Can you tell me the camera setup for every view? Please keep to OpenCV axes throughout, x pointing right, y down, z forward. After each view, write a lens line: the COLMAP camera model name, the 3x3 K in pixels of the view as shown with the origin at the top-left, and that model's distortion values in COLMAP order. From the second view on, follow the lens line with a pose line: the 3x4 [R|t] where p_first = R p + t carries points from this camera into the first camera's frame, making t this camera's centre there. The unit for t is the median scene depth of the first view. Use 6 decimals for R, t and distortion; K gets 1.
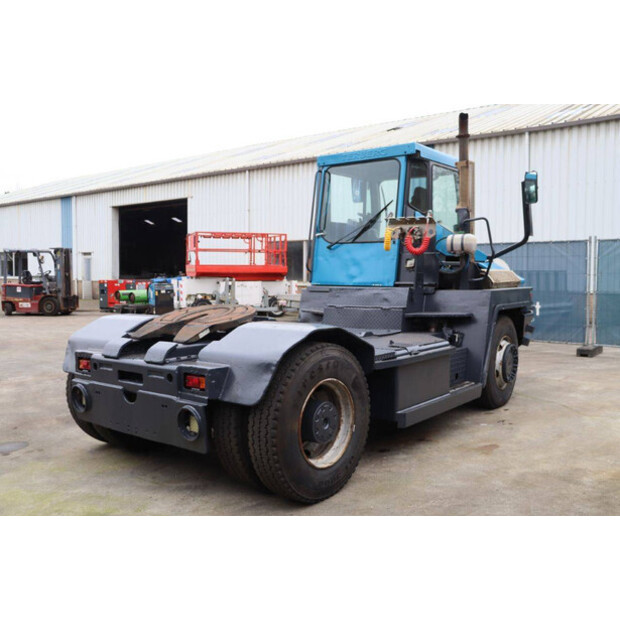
lens RADIAL K [[585.7, 0, 312.5], [0, 585.7, 315.9], [0, 0, 1]] dist [-0.056661, 0.000000]
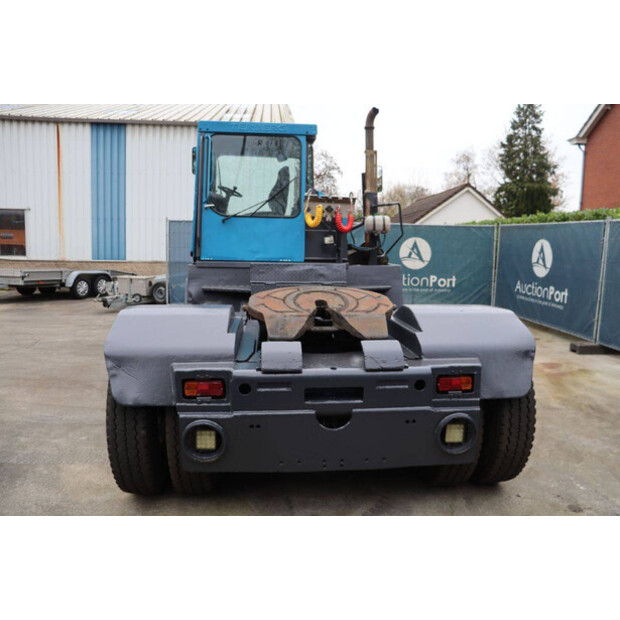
lens RADIAL K [[500.5, 0, 292.6], [0, 500.5, 312.4], [0, 0, 1]] dist [-0.131882, 0.090456]
pose [[0.744075, -0.075958, 0.663764, -0.686675], [0.035096, 0.996588, 0.074702, -0.041362], [-0.667174, -0.032288, 0.744202, 0.520148]]
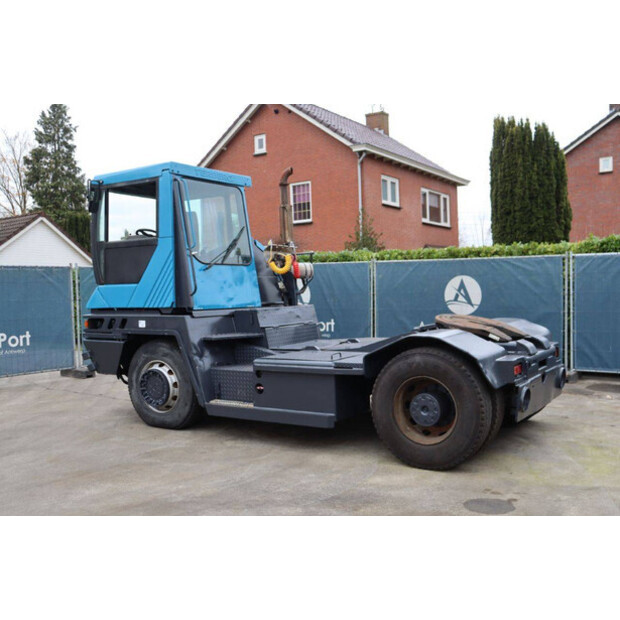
lens RADIAL K [[677.6, 0, 311.4], [0, 677.6, 304.0], [0, 0, 1]] dist [-0.002573, 0.000000]
pose [[-0.062008, -0.021076, 0.997853, -1.649926], [0.103106, 0.994293, 0.027407, -0.117456], [-0.992736, 0.104584, -0.059481, 1.440321]]
